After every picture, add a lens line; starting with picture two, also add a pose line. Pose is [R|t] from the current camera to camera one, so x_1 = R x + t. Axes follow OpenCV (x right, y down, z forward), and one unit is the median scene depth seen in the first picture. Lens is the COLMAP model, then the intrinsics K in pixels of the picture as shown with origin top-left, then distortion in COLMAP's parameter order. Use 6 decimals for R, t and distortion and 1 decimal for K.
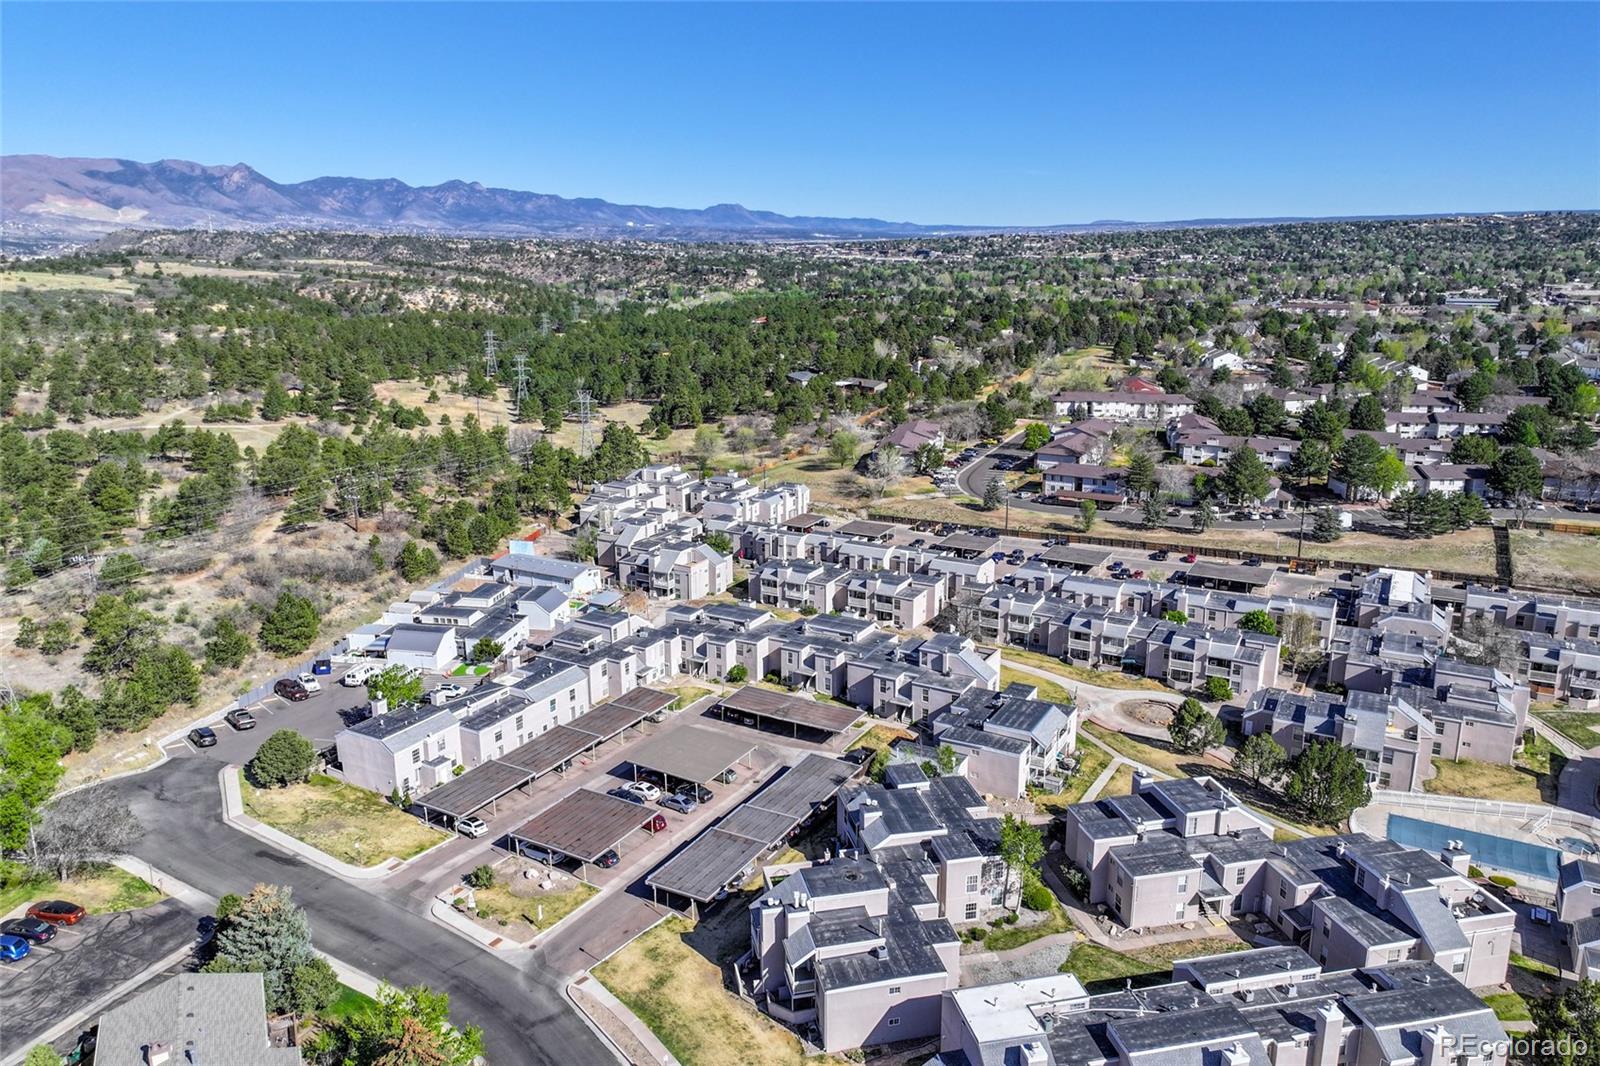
lens RADIAL K [[1119.7, 0, 806.5], [0, 1119.7, 543.4], [0, 0, 1]] dist [0.004486, 0.004264]
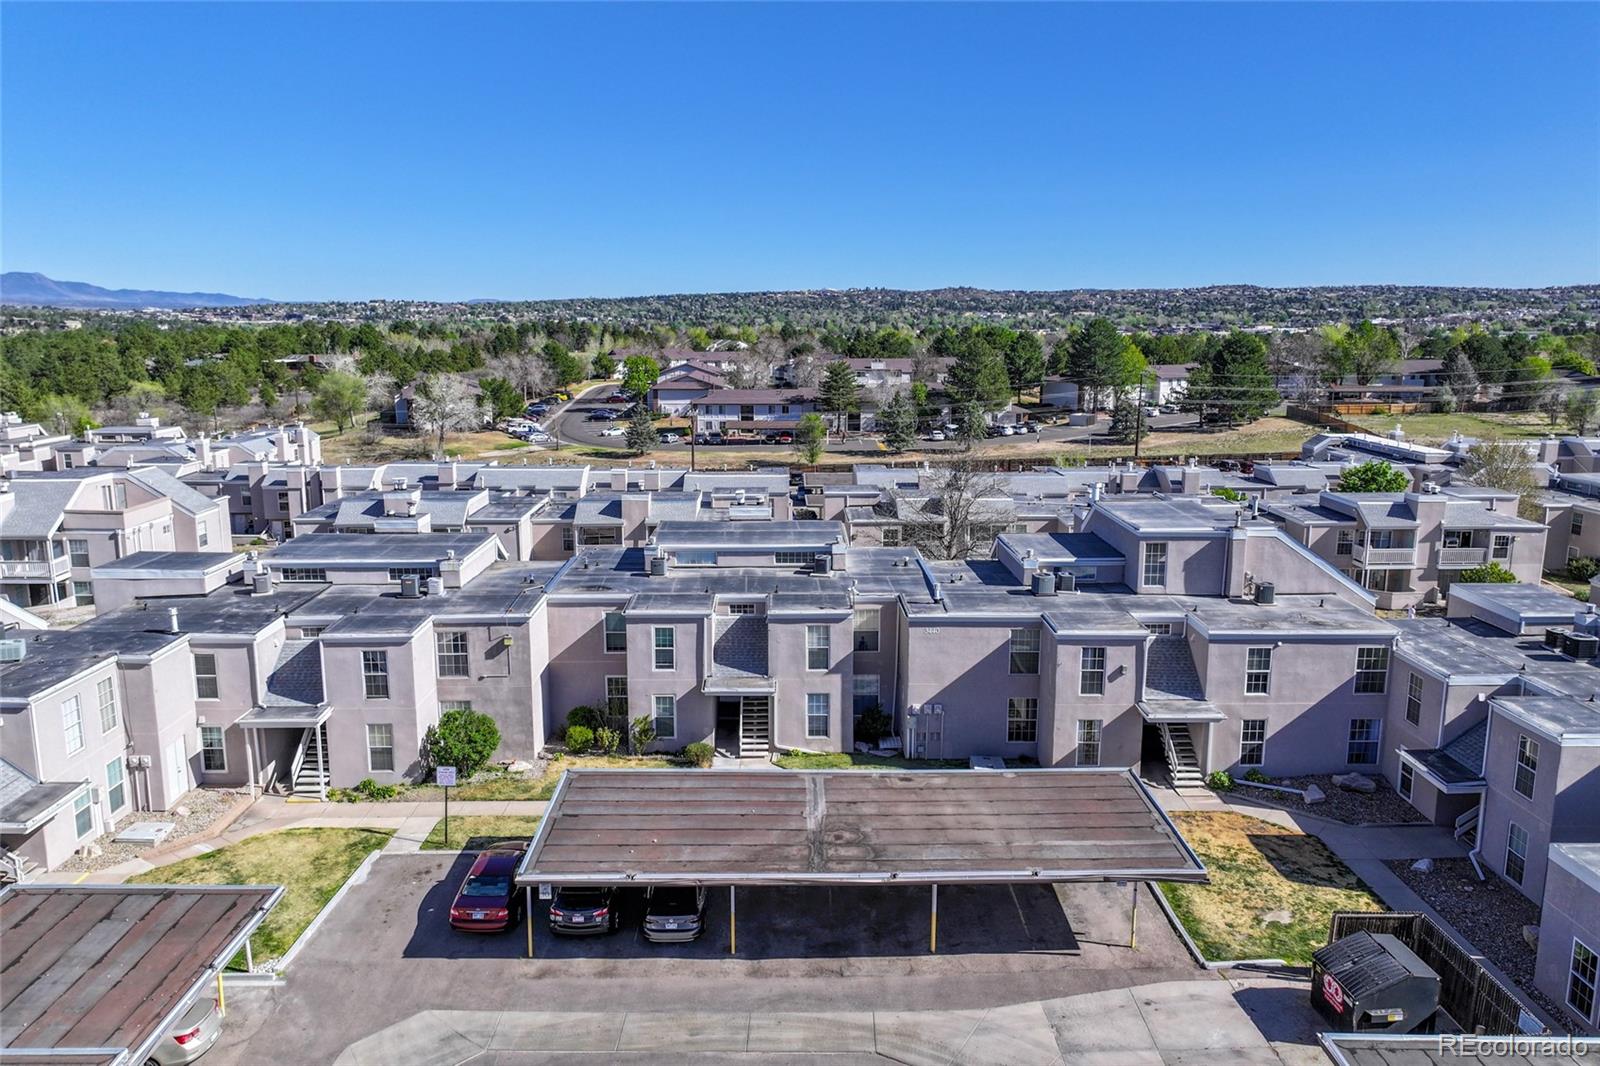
lens RADIAL K [[1119.7, 0, 811.3], [0, 1119.7, 529.6], [0, 0, 1]] dist [0.004486, 0.004264]
pose [[0.860817, -0.088484, 0.501163, -0.084086], [0.128230, 0.990708, -0.045336, 0.063589], [-0.492494, 0.103290, 0.864165, 0.519976]]
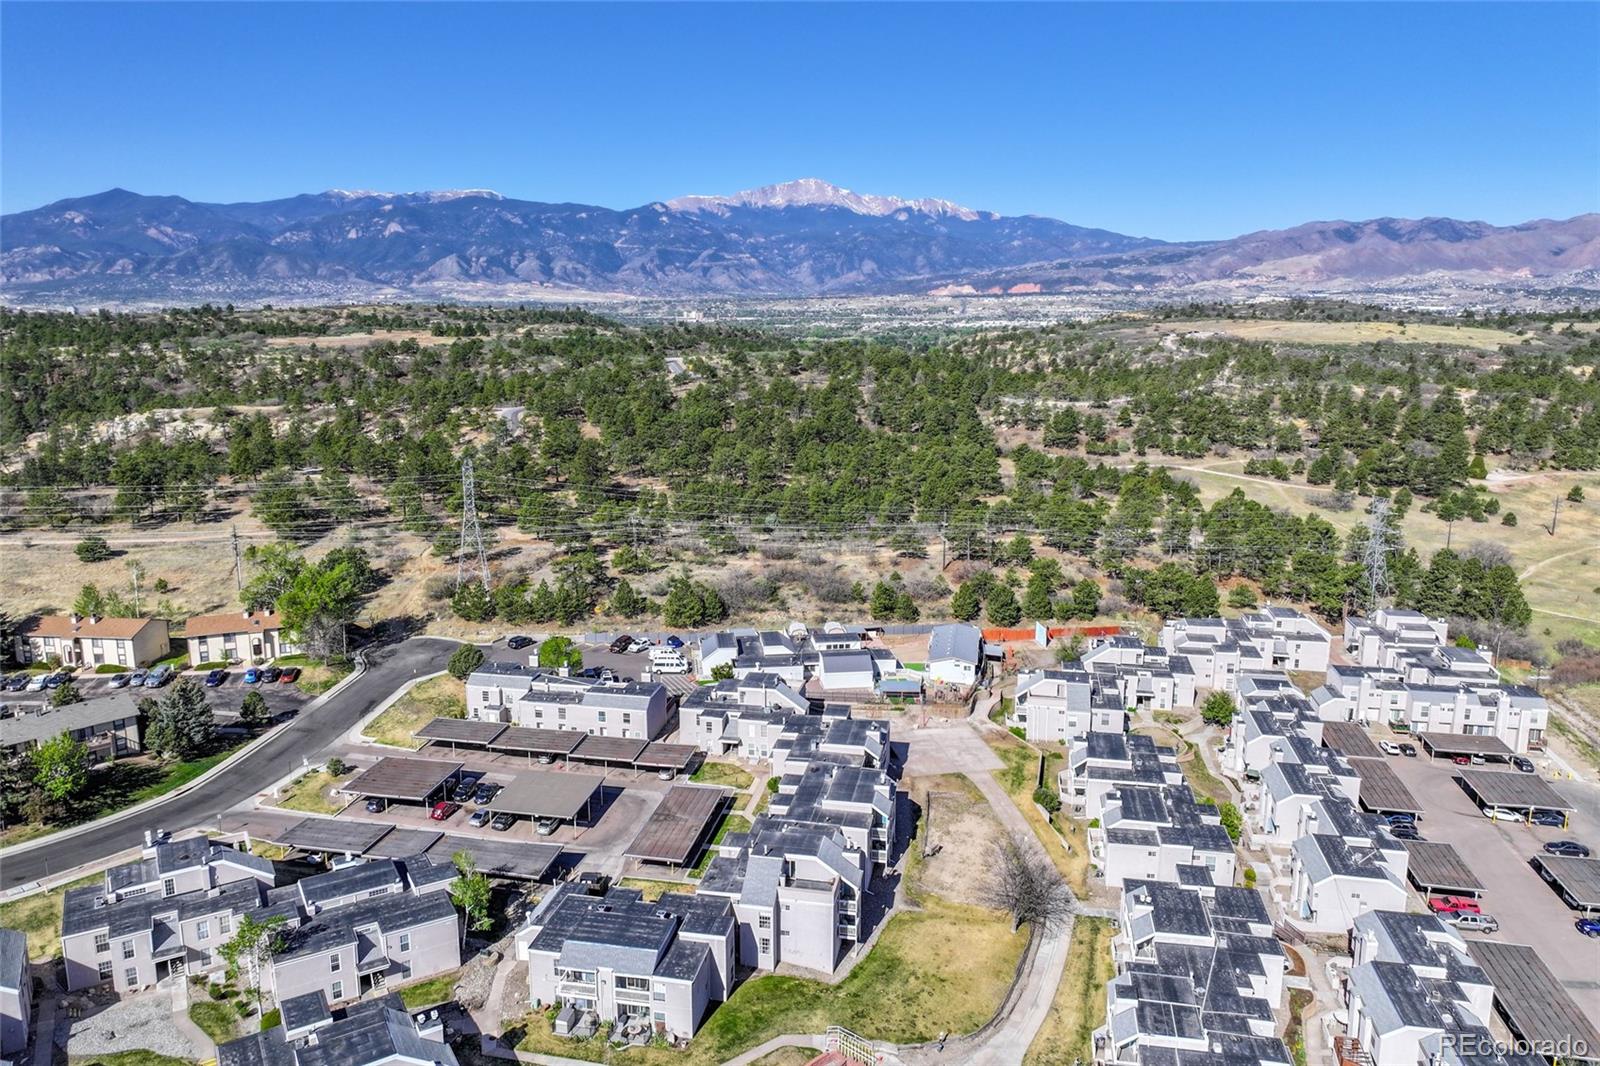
lens RADIAL K [[1119.7, 0, 802.1], [0, 1119.7, 520.9], [0, 0, 1]] dist [0.004486, 0.004264]
pose [[0.320213, 0.199777, -0.926041, 0.535020], [-0.253944, 0.959839, 0.119258, -0.146355], [0.912675, 0.196974, 0.358085, 0.464110]]
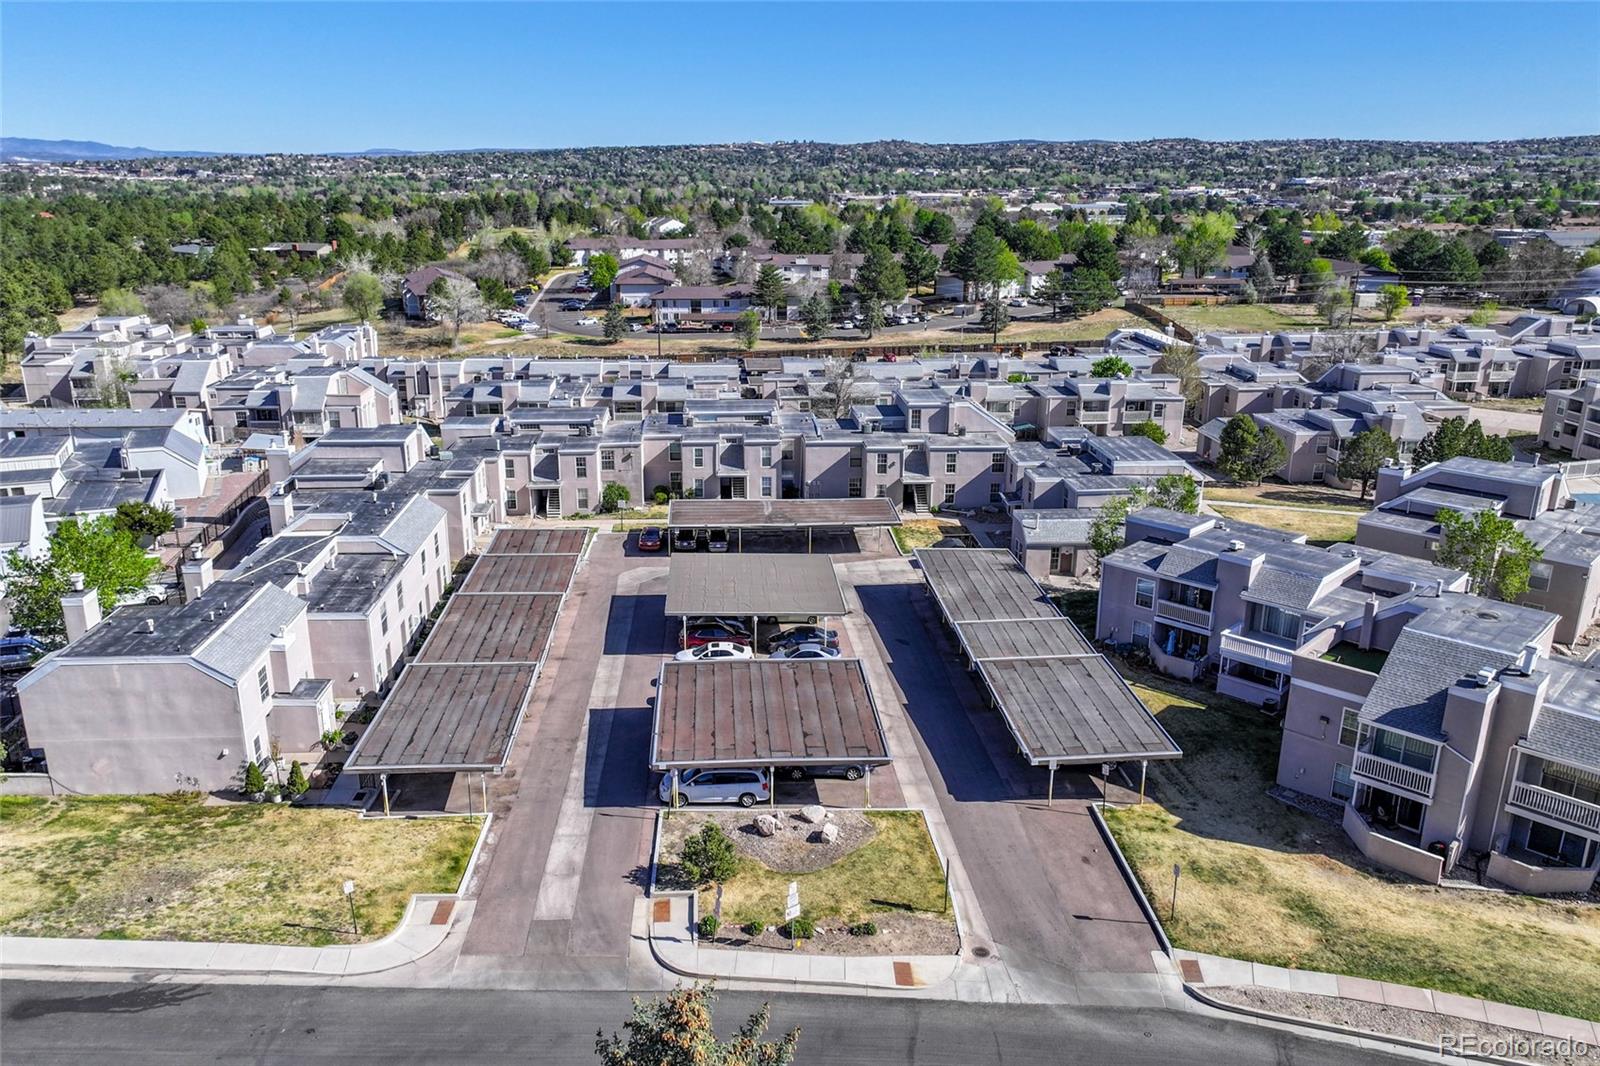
lens RADIAL K [[1159.7, 0, 781.4], [0, 1159.7, 530.7], [0, 0, 1]] dist [-0.002054, 0.013944]
pose [[0.841154, -0.154221, 0.518340, -0.225401], [0.135820, 0.987999, 0.073553, 0.071267], [-0.523463, 0.008532, 0.852006, 0.294661]]
